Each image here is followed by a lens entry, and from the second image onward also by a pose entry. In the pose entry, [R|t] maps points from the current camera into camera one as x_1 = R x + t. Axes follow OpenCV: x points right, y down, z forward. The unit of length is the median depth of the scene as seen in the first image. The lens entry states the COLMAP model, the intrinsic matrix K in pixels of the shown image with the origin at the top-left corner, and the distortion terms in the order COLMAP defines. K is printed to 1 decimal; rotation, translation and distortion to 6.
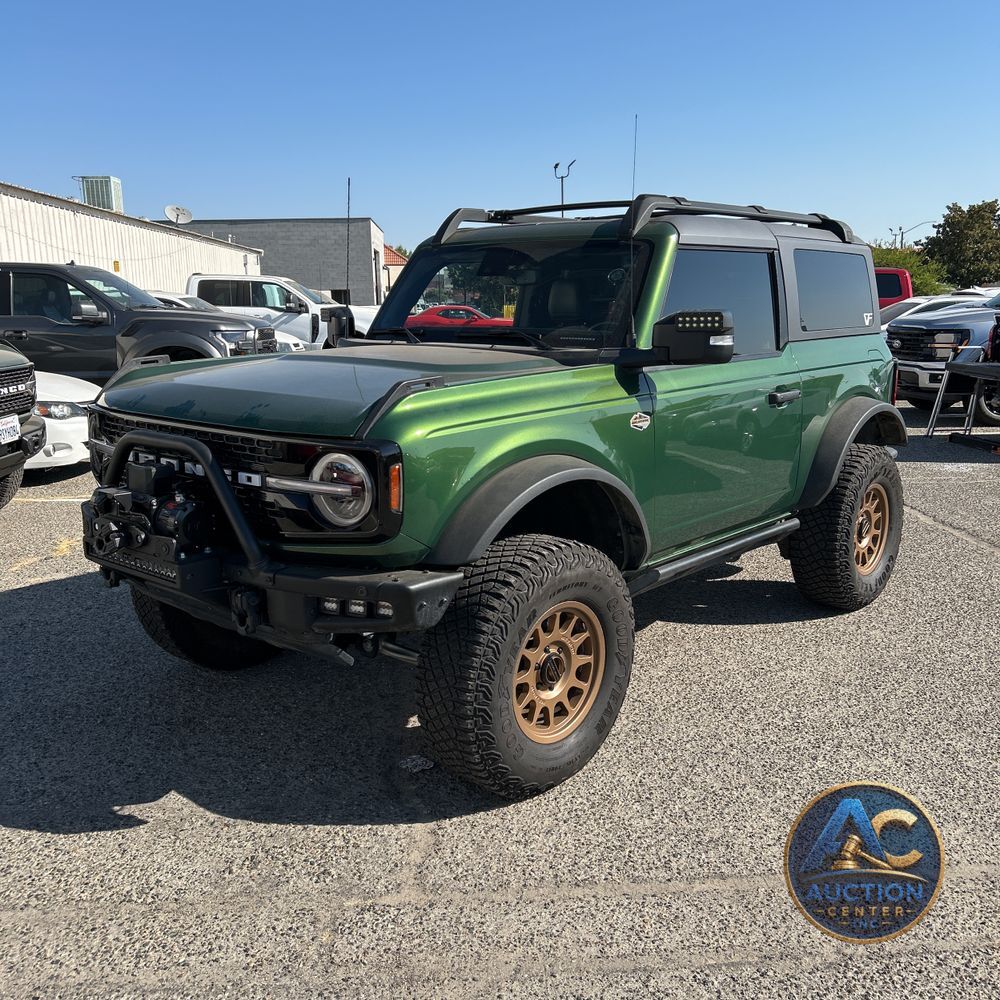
lens RADIAL K [[1005.7, 0, 517.8], [0, 1005.7, 499.4], [0, 0, 1]] dist [0.183520, -0.448123]
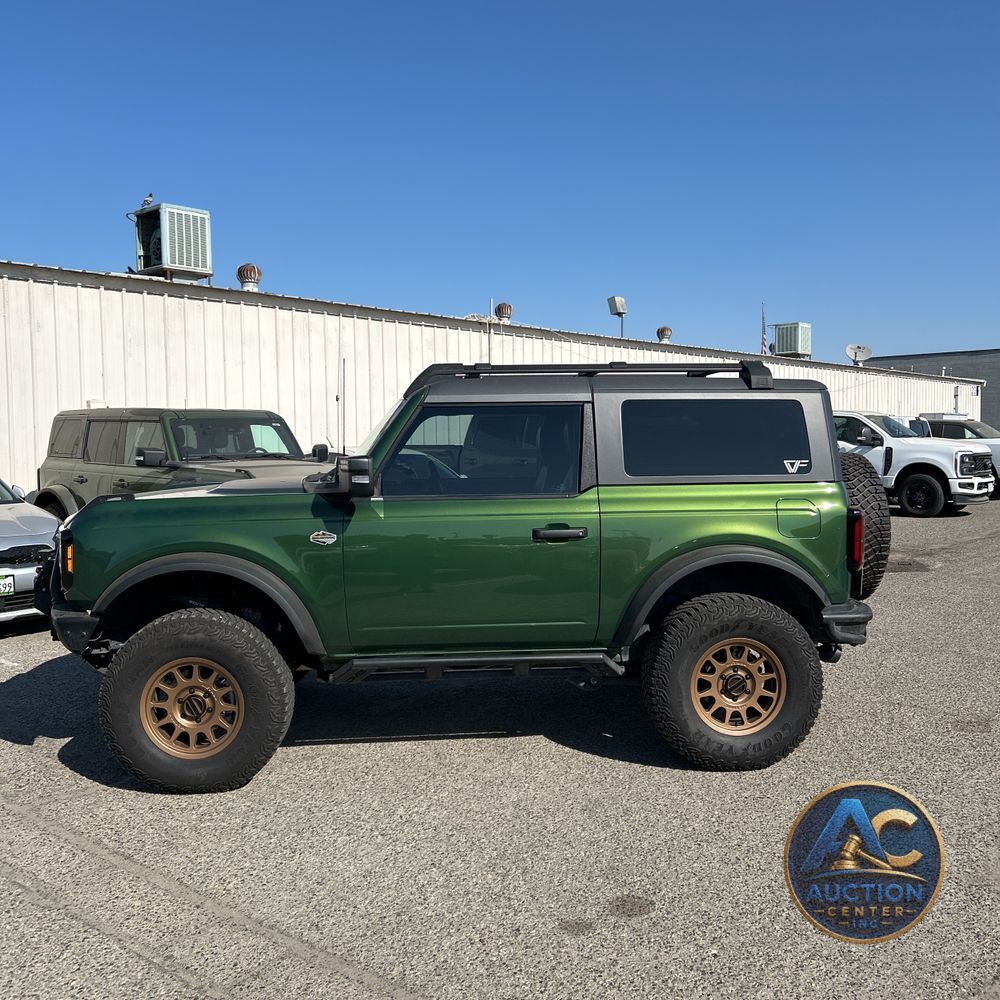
lens RADIAL K [[1000.6, 0, 501.6], [0, 1000.6, 487.3], [0, 0, 1]] dist [0.149013, -0.282585]
pose [[0.715222, 0.040897, -0.697700, 1.187943], [-0.135107, 0.987546, -0.080613, -0.067994], [0.685714, 0.151921, 0.711840, 0.223949]]
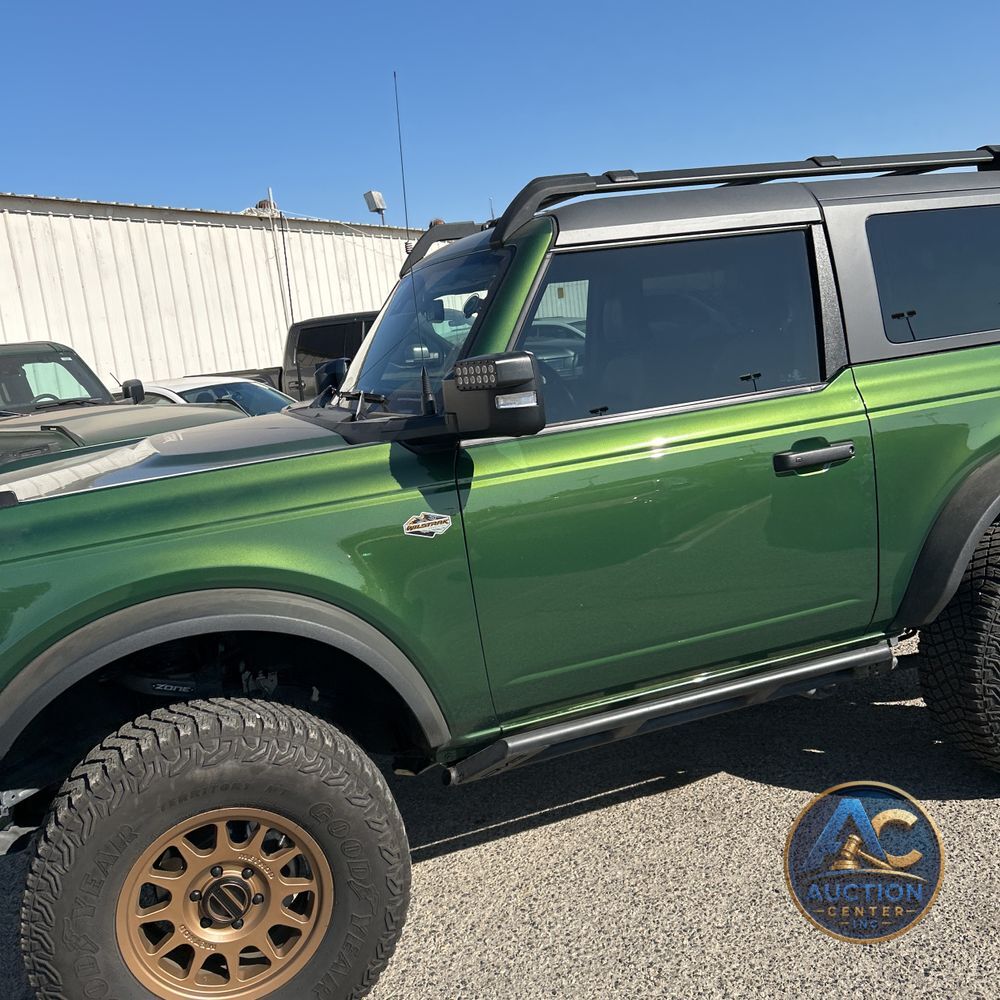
lens RADIAL K [[1007.1, 0, 496.4], [0, 1007.1, 489.9], [0, 0, 1]] dist [0.046513, -0.075317]
pose [[0.869118, -0.013189, -0.494429, 0.488301], [0.008982, 0.999900, -0.010885, -0.092492], [0.494524, 0.005020, 0.869150, 0.446051]]
